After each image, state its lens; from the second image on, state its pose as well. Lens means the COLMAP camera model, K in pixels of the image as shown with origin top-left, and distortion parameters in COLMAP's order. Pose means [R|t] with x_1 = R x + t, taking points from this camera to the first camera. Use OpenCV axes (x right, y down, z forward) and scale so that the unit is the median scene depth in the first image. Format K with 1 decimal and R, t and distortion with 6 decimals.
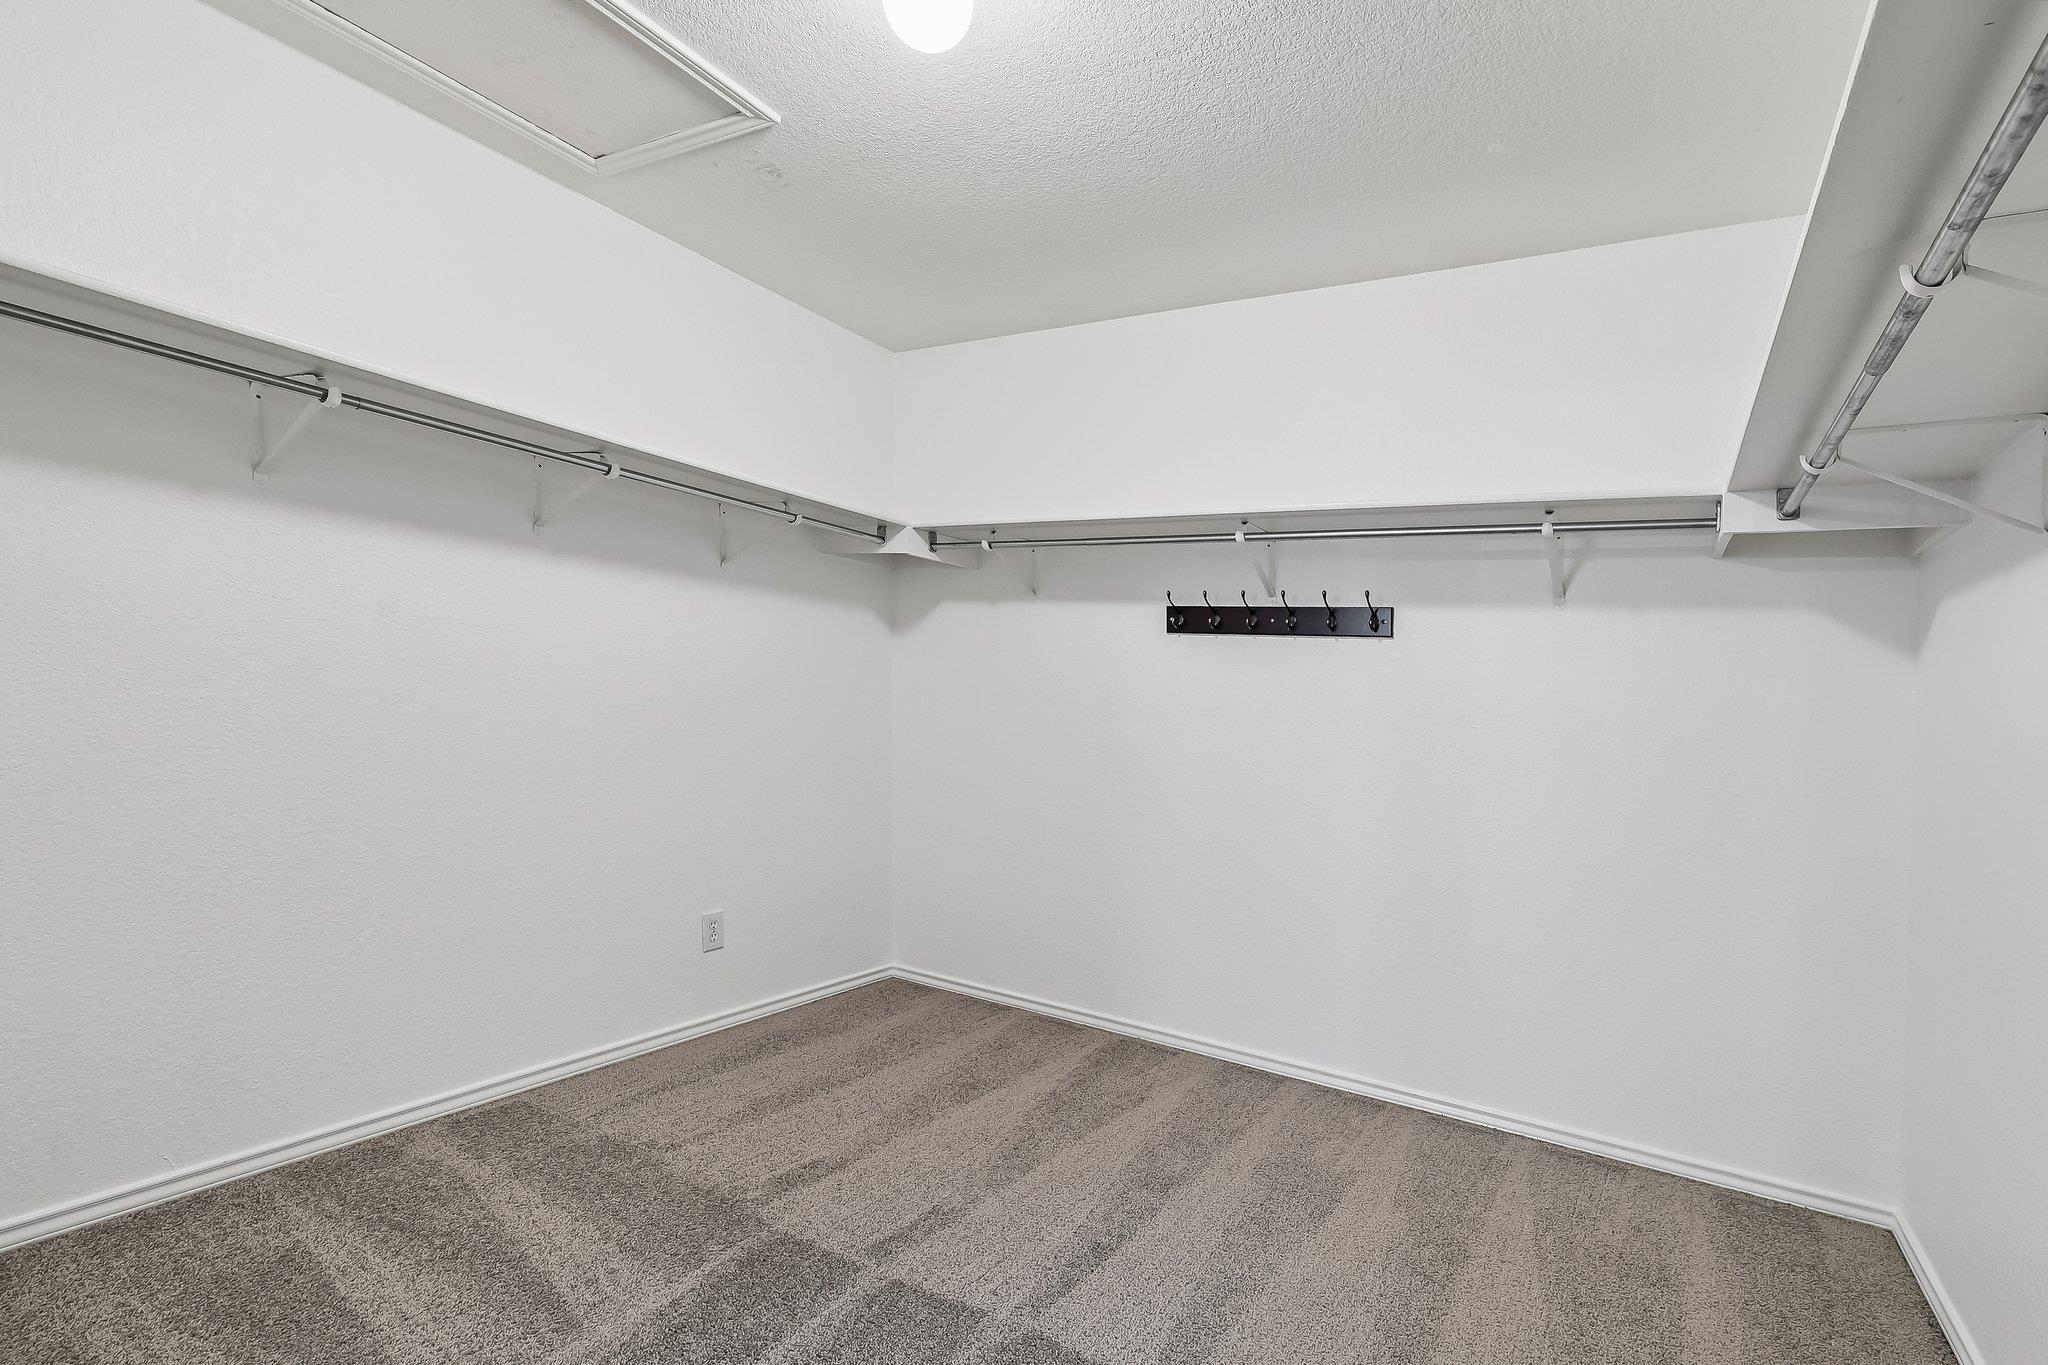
lens RADIAL K [[989.8, 0, 1023.4], [0, 989.8, 736.1], [0, 0, 1]] dist [-0.000712, -0.000768]
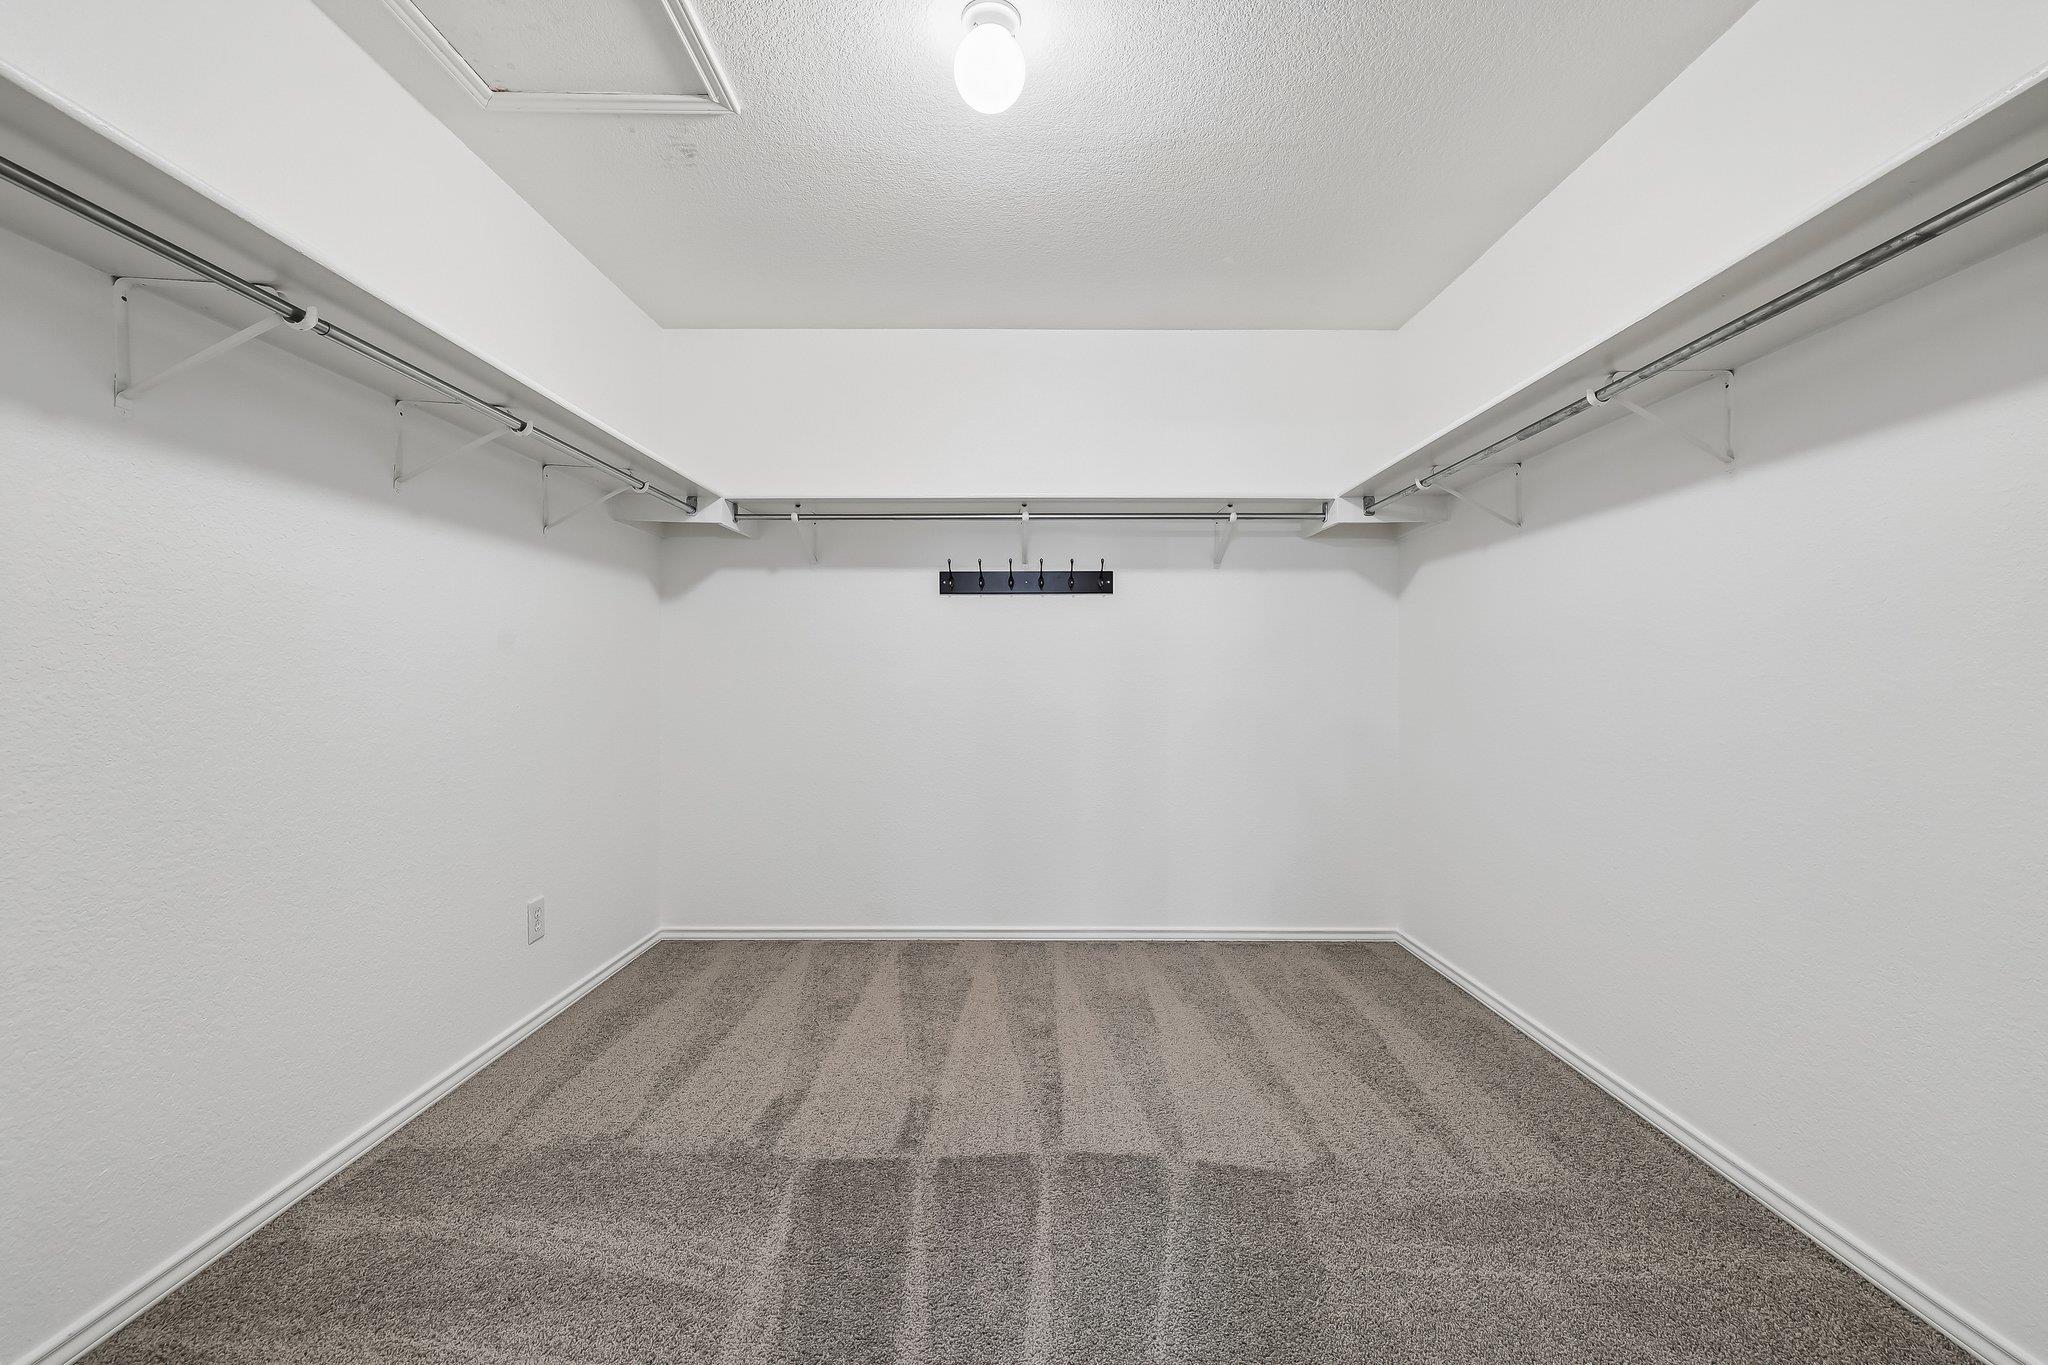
lens RADIAL K [[871.2, 0, 1023.8], [0, 871.2, 678.0], [0, 0, 1]] dist [-0.001791, -0.000046]
pose [[0.850793, -0.068184, 0.521059, -0.385443], [0.077279, 0.997000, 0.004282, 0.000637], [-0.519788, 0.036624, 0.853510, 0.054008]]
